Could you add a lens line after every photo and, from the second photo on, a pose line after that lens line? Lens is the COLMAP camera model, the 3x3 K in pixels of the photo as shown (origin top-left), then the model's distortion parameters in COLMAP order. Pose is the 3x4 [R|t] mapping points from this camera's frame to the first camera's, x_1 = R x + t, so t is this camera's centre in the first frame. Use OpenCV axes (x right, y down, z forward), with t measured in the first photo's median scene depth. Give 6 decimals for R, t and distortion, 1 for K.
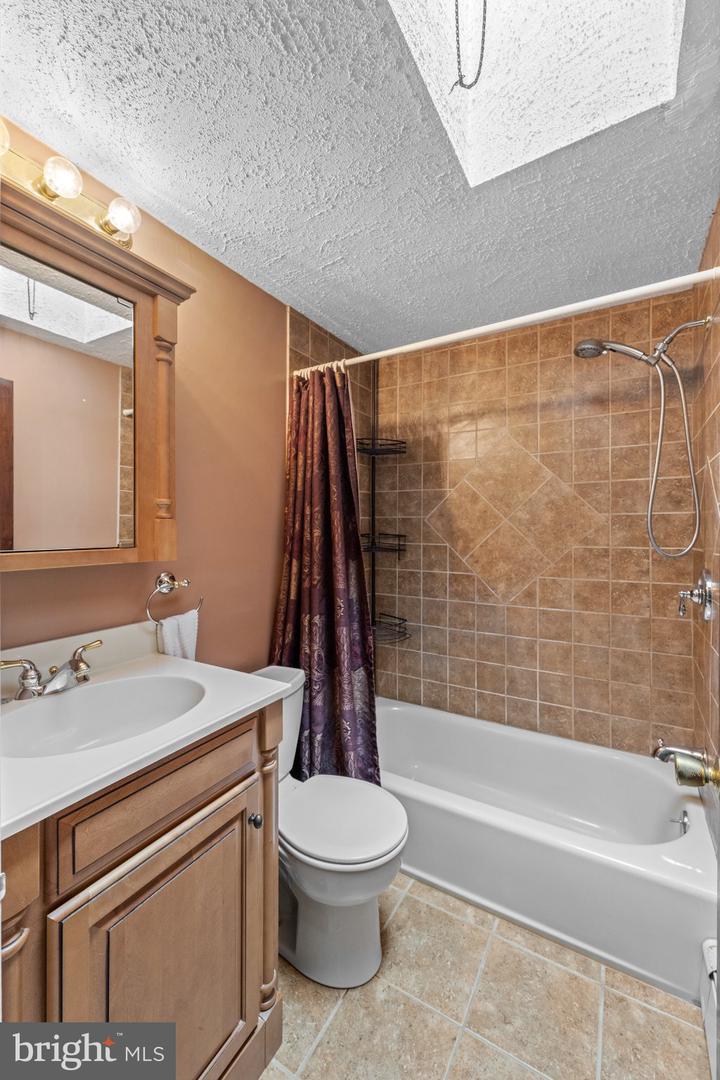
lens RADIAL K [[432.5, 0, 360.6], [0, 432.5, 535.2], [0, 0, 1]] dist [0.001140, 0.000406]
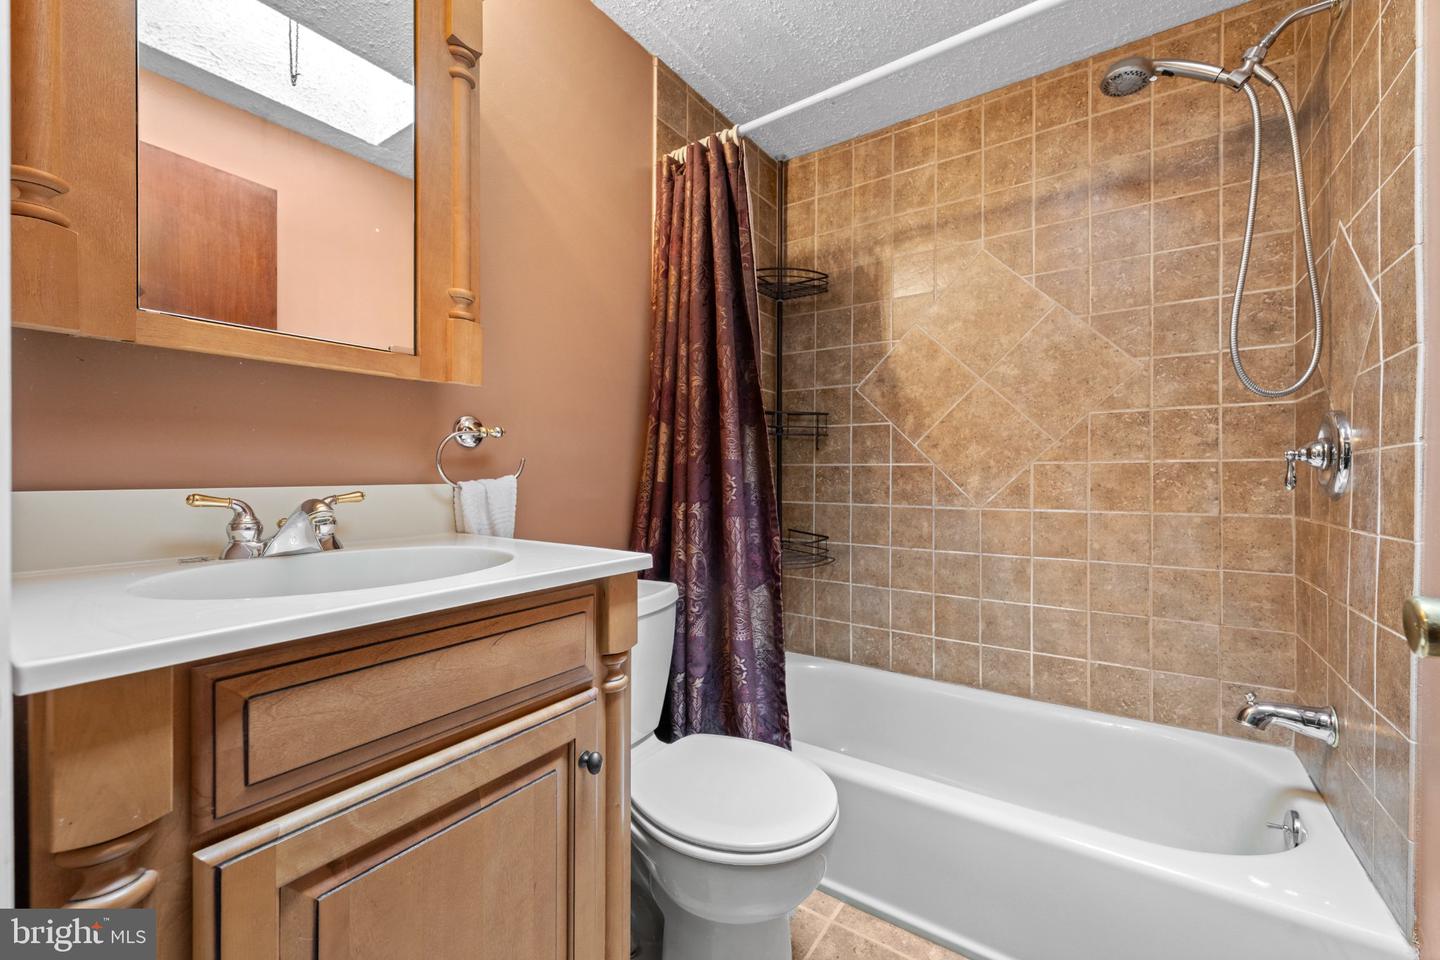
lens RADIAL K [[576.7, 0, 719.8], [0, 576.7, 476.9], [0, 0, 1]] dist [0.001140, 0.000406]
pose [[0.997701, 0.002075, -0.067731, -0.004431], [-0.002046, 0.999998, 0.000506, 0.140653], [0.067732, -0.000366, 0.997704, 0.111583]]
